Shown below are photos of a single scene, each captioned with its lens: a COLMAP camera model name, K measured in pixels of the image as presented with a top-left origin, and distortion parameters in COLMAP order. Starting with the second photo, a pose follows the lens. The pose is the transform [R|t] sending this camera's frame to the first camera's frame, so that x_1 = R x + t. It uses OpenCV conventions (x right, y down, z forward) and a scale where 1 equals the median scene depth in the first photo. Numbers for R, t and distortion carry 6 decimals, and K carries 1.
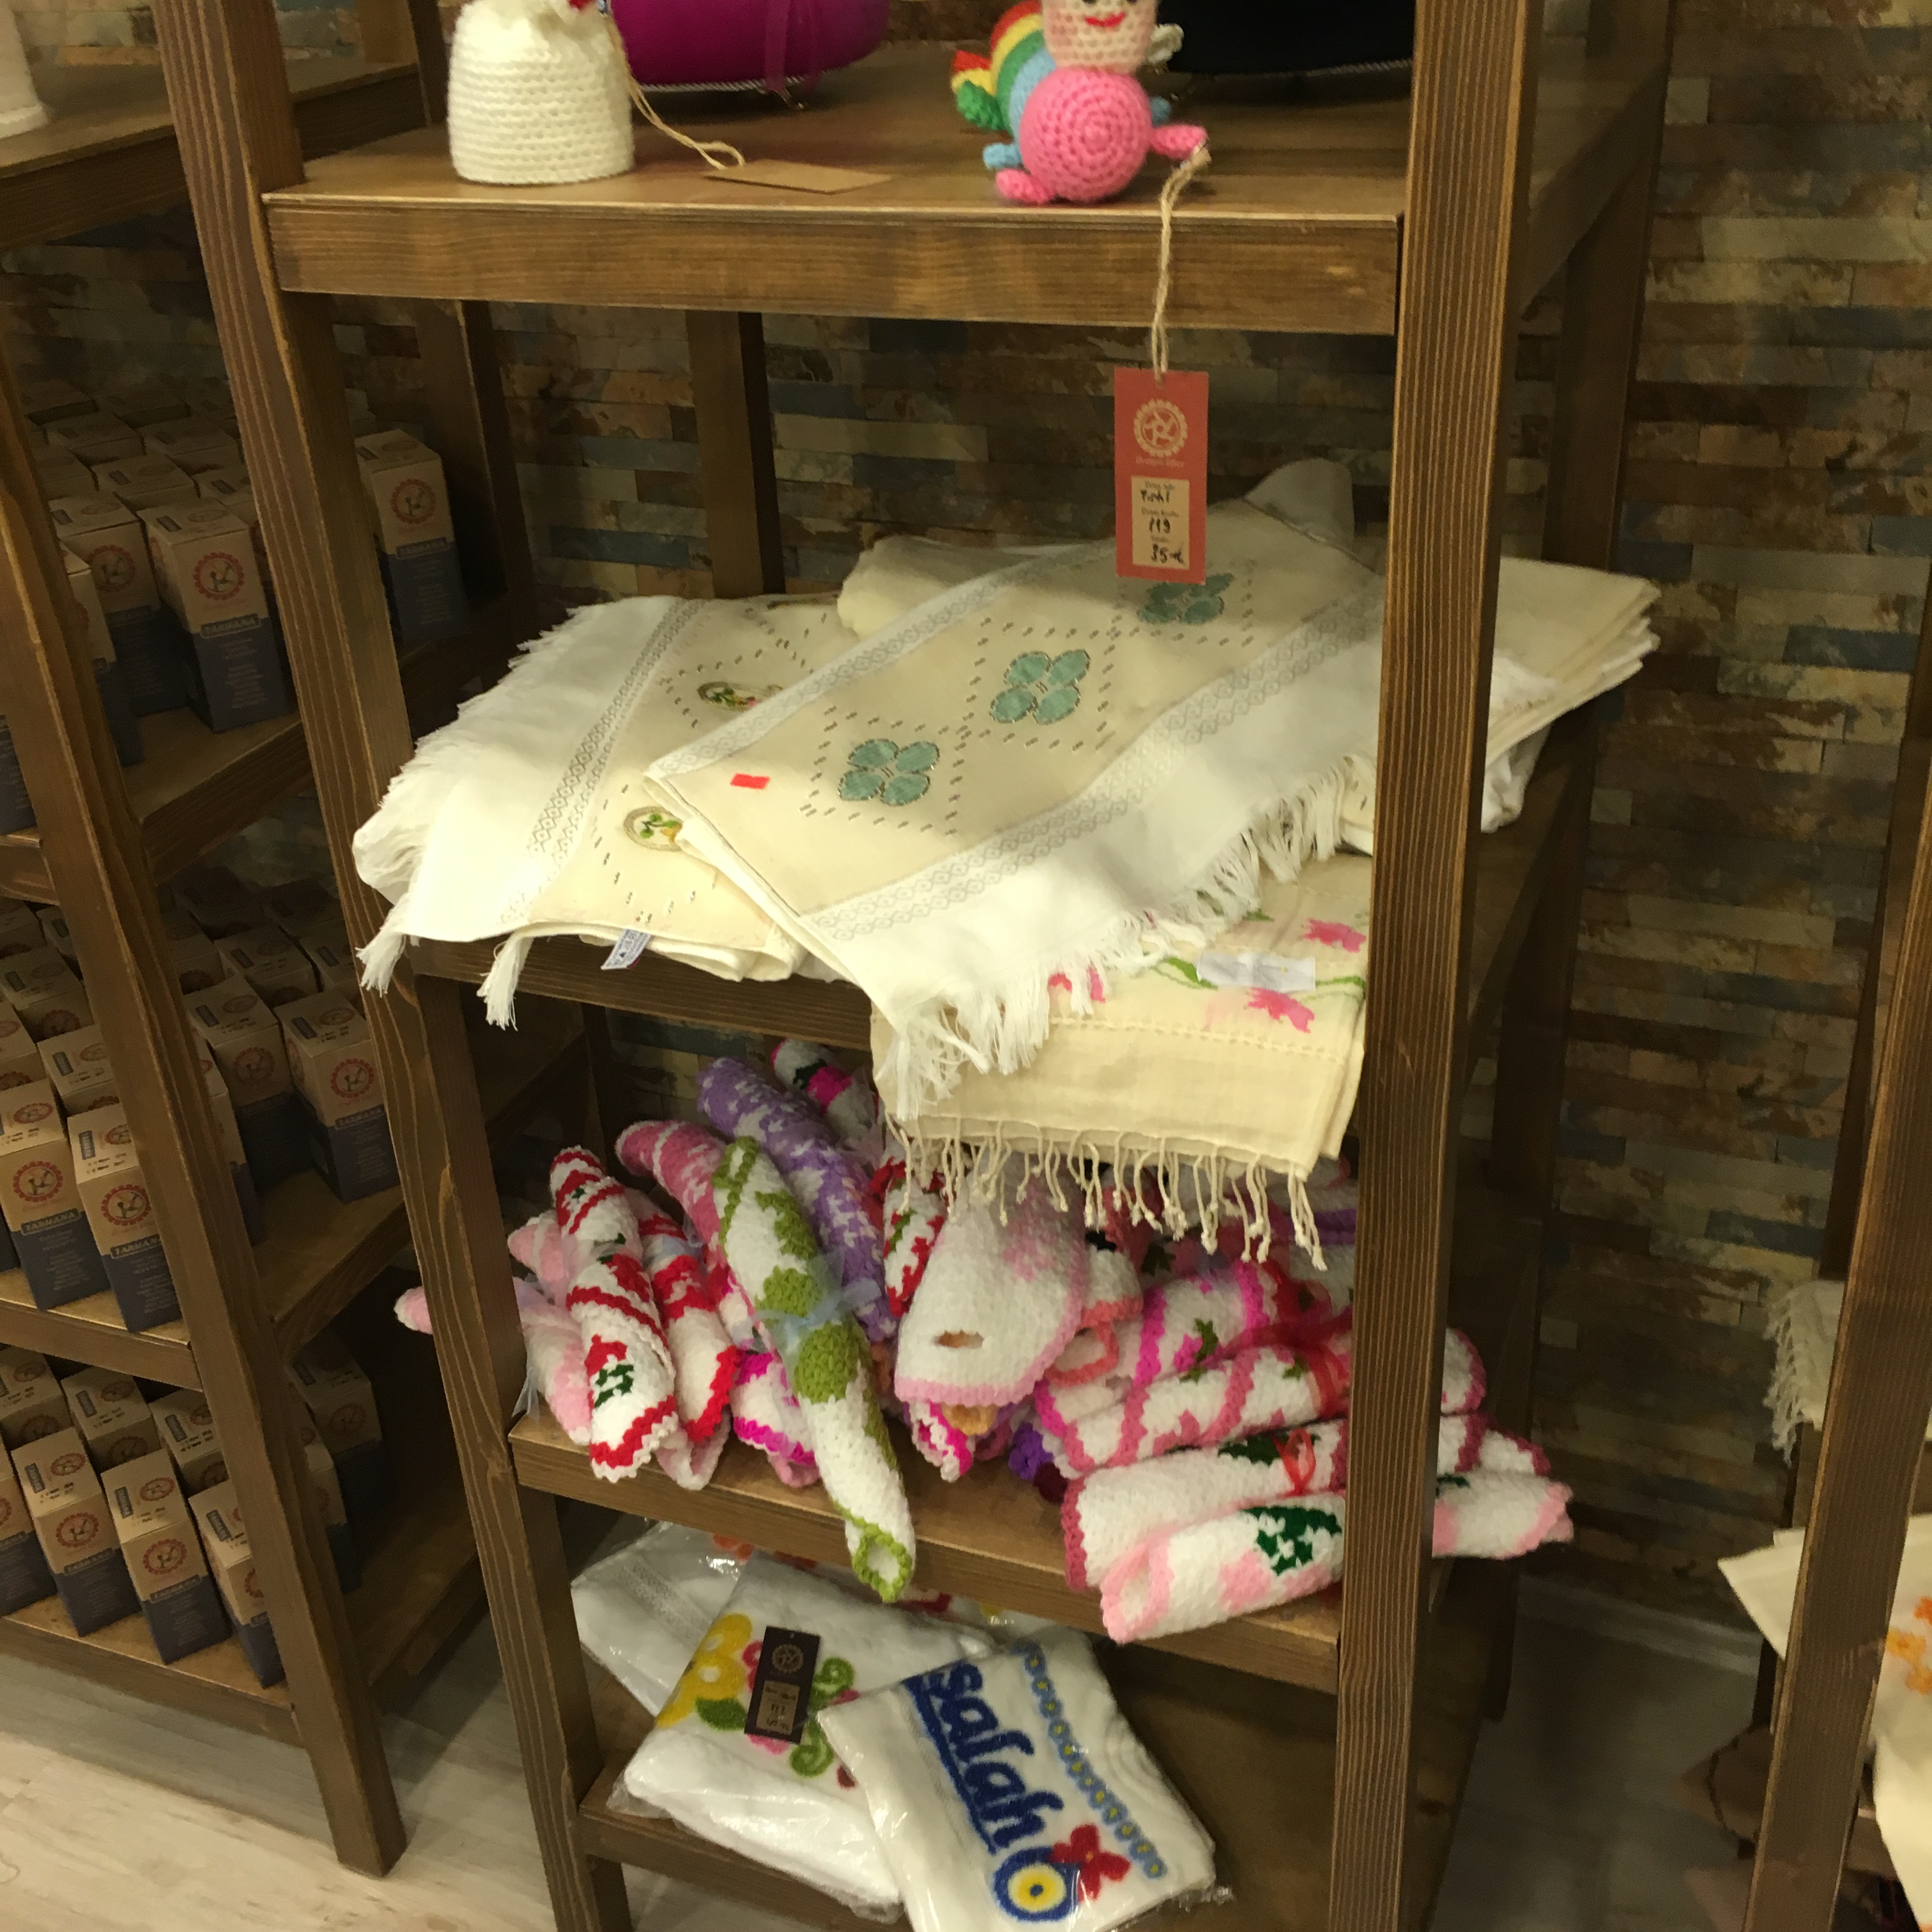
lens RADIAL K [[2207.4, 0, 962.8], [0, 2207.4, 967.3], [0, 0, 1]] dist [0.029470, 0.000000]
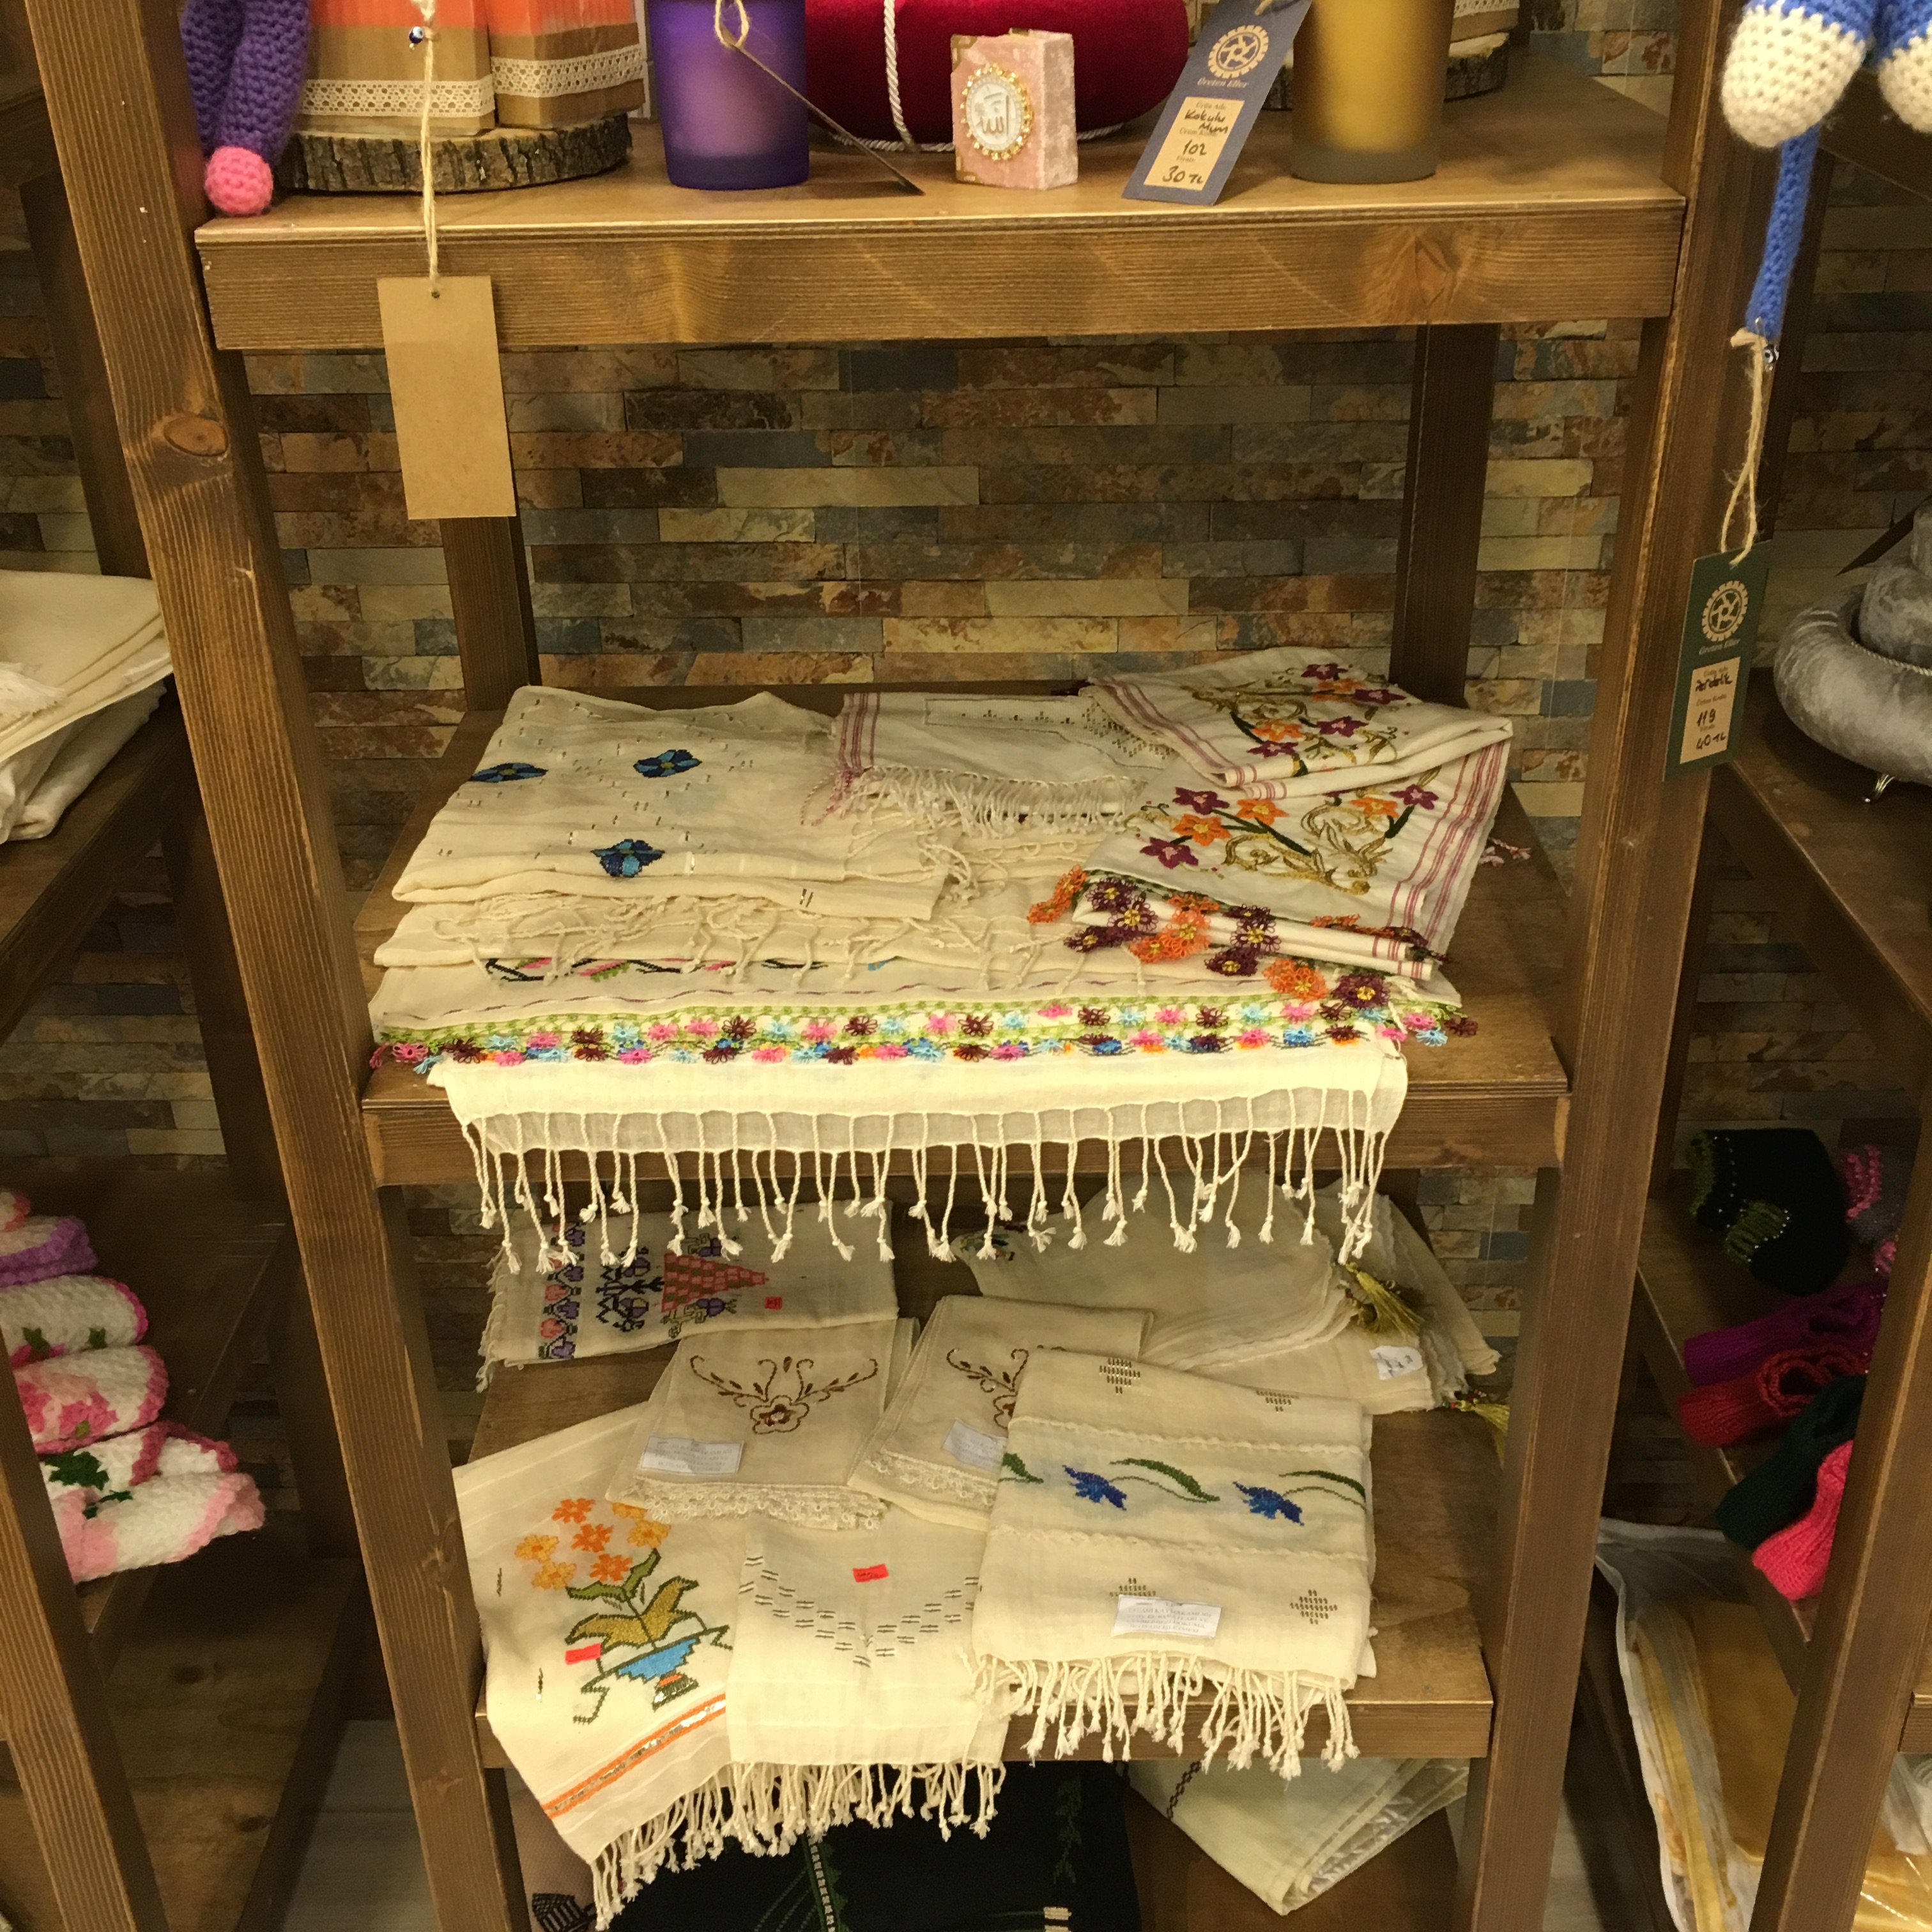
lens RADIAL K [[2207.4, 0, 966.9], [0, 2207.4, 966.4], [0, 0, 1]] dist [0.029470, 0.000000]
pose [[0.930753, -0.144988, 0.335675, 0.269362], [0.153215, 0.988191, 0.001997, 0.051846], [-0.332001, 0.049571, 0.941976, -0.075315]]
